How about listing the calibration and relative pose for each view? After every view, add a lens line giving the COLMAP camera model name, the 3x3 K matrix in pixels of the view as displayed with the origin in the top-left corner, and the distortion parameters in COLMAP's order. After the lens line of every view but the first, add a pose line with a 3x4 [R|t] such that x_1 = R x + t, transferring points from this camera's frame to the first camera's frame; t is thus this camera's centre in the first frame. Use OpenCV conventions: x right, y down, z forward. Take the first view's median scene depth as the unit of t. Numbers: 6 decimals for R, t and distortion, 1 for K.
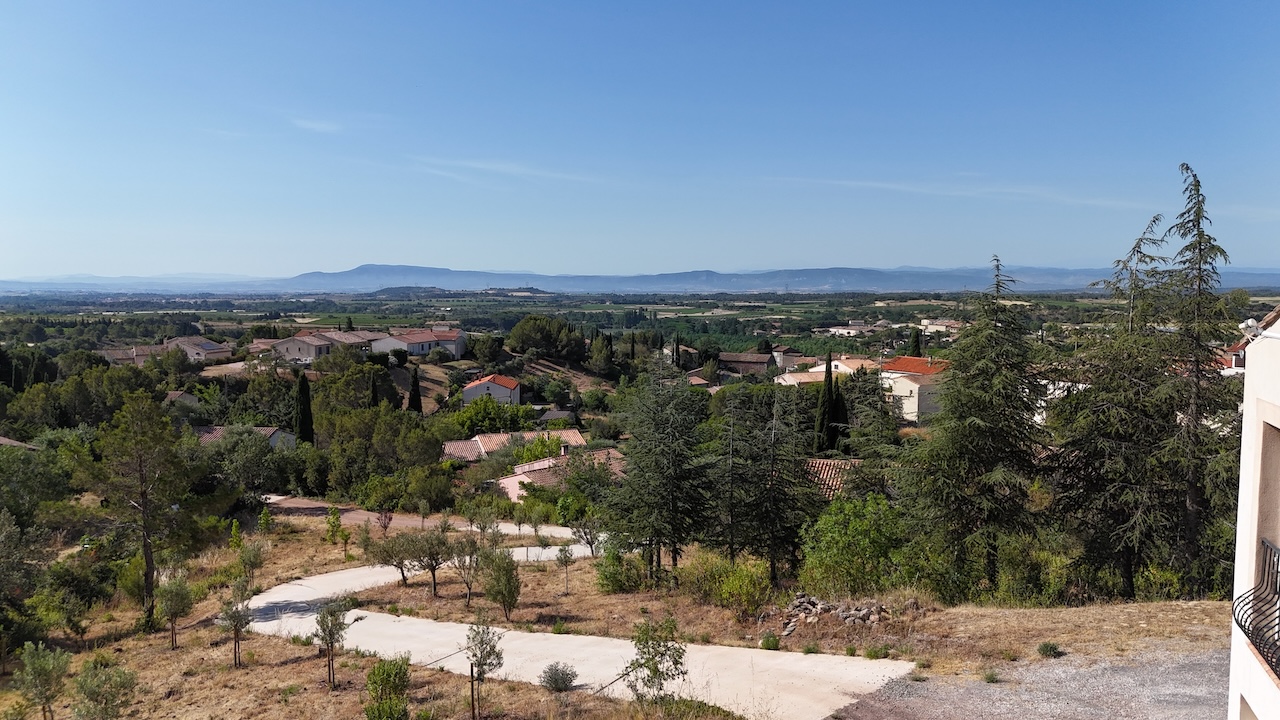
lens RADIAL K [[946.7, 0, 642.2], [0, 946.7, 367.7], [0, 0, 1]] dist [0.048141, -0.044816]
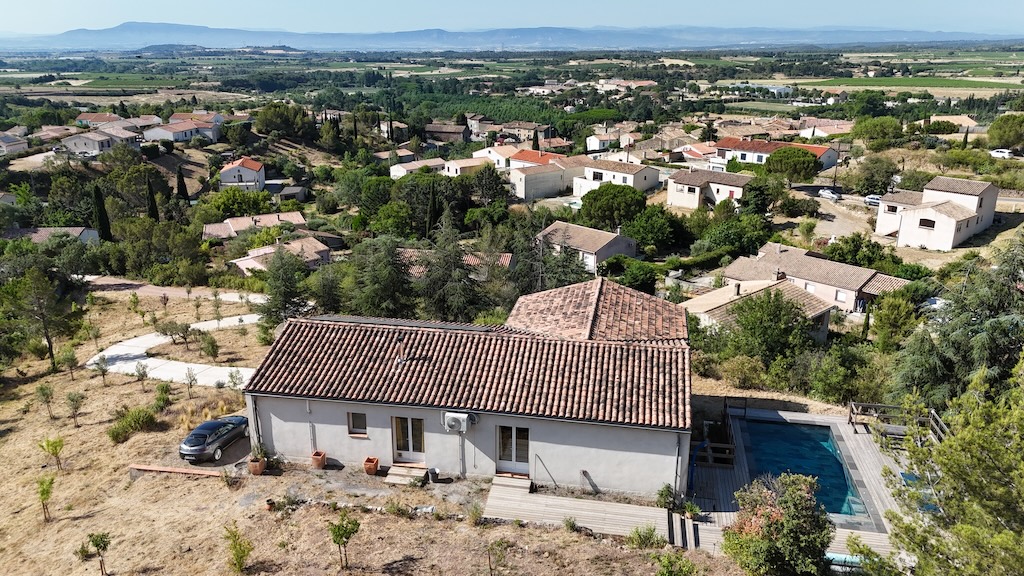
lens RADIAL K [[757.4, 0, 513.8], [0, 757.4, 294.1], [0, 0, 1]] dist [0.048141, -0.044816]
pose [[0.986987, -0.053163, 0.151756, 0.040781], [0.016550, 0.972338, 0.232990, -0.043572], [-0.159945, -0.227446, 0.960565, -0.122927]]
